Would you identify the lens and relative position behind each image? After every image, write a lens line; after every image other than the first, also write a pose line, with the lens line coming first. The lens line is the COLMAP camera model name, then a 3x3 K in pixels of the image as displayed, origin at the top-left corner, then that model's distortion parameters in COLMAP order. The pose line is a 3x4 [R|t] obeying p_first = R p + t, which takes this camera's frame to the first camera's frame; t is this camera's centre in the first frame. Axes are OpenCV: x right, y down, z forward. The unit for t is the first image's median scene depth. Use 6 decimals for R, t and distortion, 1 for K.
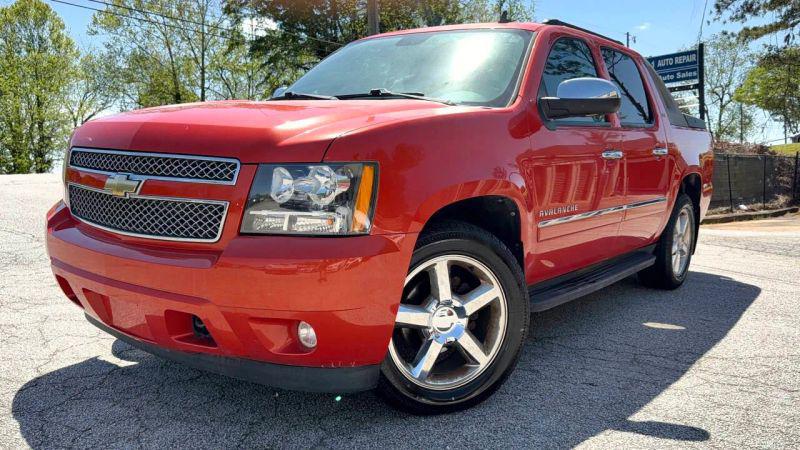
lens RADIAL K [[659.8, 0, 400.1], [0, 659.8, 225.8], [0, 0, 1]] dist [0.055250, -0.082288]
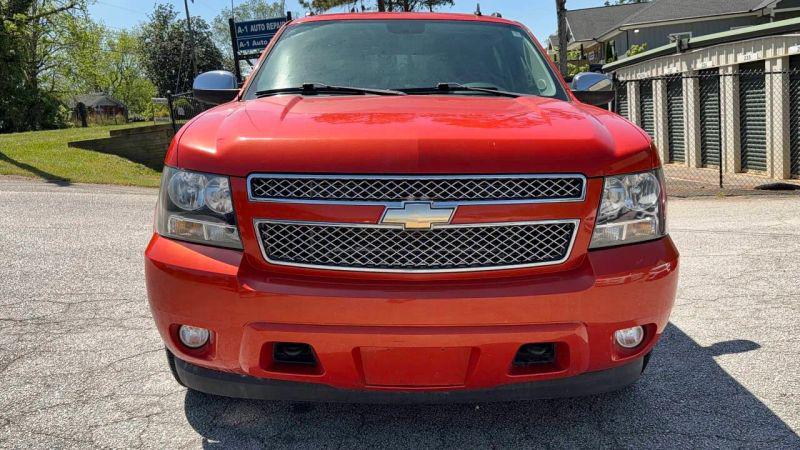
lens RADIAL K [[659.8, 0, 405.3], [0, 659.8, 224.5], [0, 0, 1]] dist [0.055250, -0.082288]
pose [[0.790171, -0.134429, 0.597962, -0.759098], [0.100334, 0.990859, 0.090171, -0.103072], [-0.604618, -0.011254, 0.796436, 0.282526]]
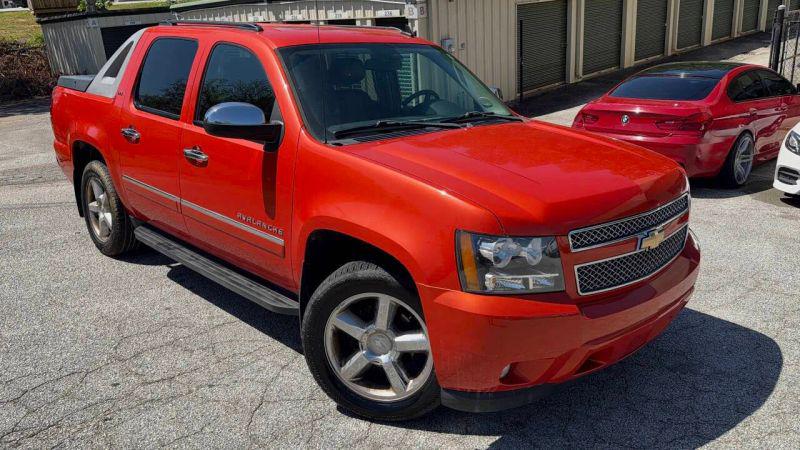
lens RADIAL K [[659.8, 0, 401.2], [0, 659.8, 212.0], [0, 0, 1]] dist [0.055250, -0.082288]
pose [[0.176742, -0.280427, 0.943463, -1.338960], [0.113989, 0.957935, 0.263374, -0.395687], [-0.977634, 0.060996, 0.201273, 0.982277]]
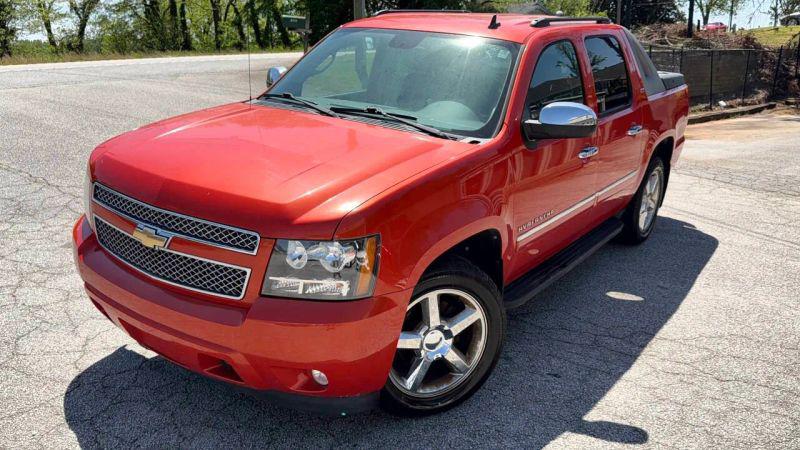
lens RADIAL K [[659.8, 0, 402.5], [0, 659.8, 225.1], [0, 0, 1]] dist [0.055250, -0.082288]
pose [[0.999446, 0.003543, 0.033092, -0.023588], [-0.009785, 0.981654, 0.190422, -0.244412], [-0.031810, -0.190640, 0.981144, -0.092688]]
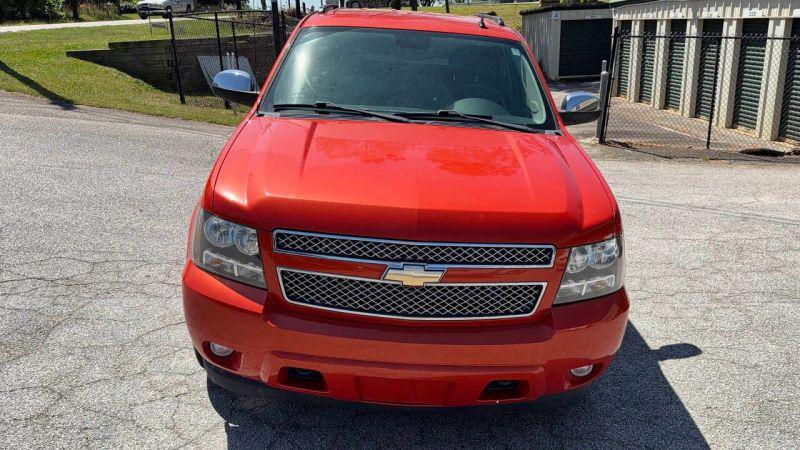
lens RADIAL K [[659.8, 0, 399.6], [0, 659.8, 227.1], [0, 0, 1]] dist [0.055250, -0.082288]
pose [[0.795791, -0.169582, 0.581342, -0.822424], [0.038212, 0.972138, 0.231272, -0.298876], [-0.604365, -0.161830, 0.780099, 0.195451]]
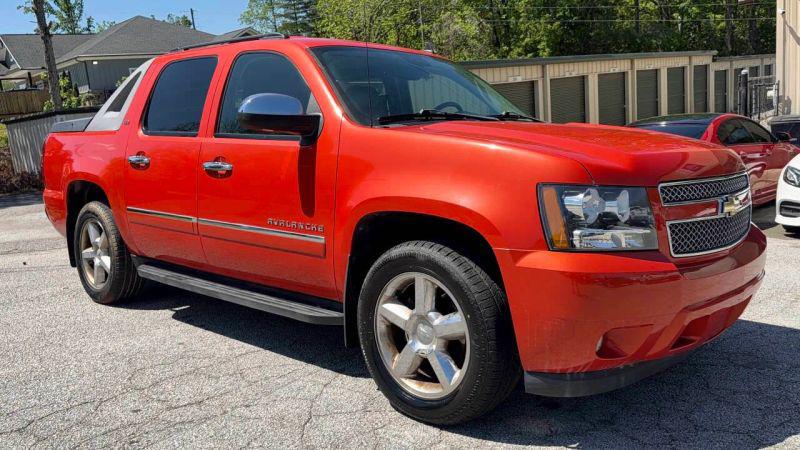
lens RADIAL K [[659.8, 0, 403.2], [0, 659.8, 214.1], [0, 0, 1]] dist [0.055250, -0.082288]
pose [[0.113292, -0.144194, 0.983043, -1.323417], [0.141131, 0.981716, 0.127735, -0.223843], [-0.983487, 0.124267, 0.131571, 1.151577]]
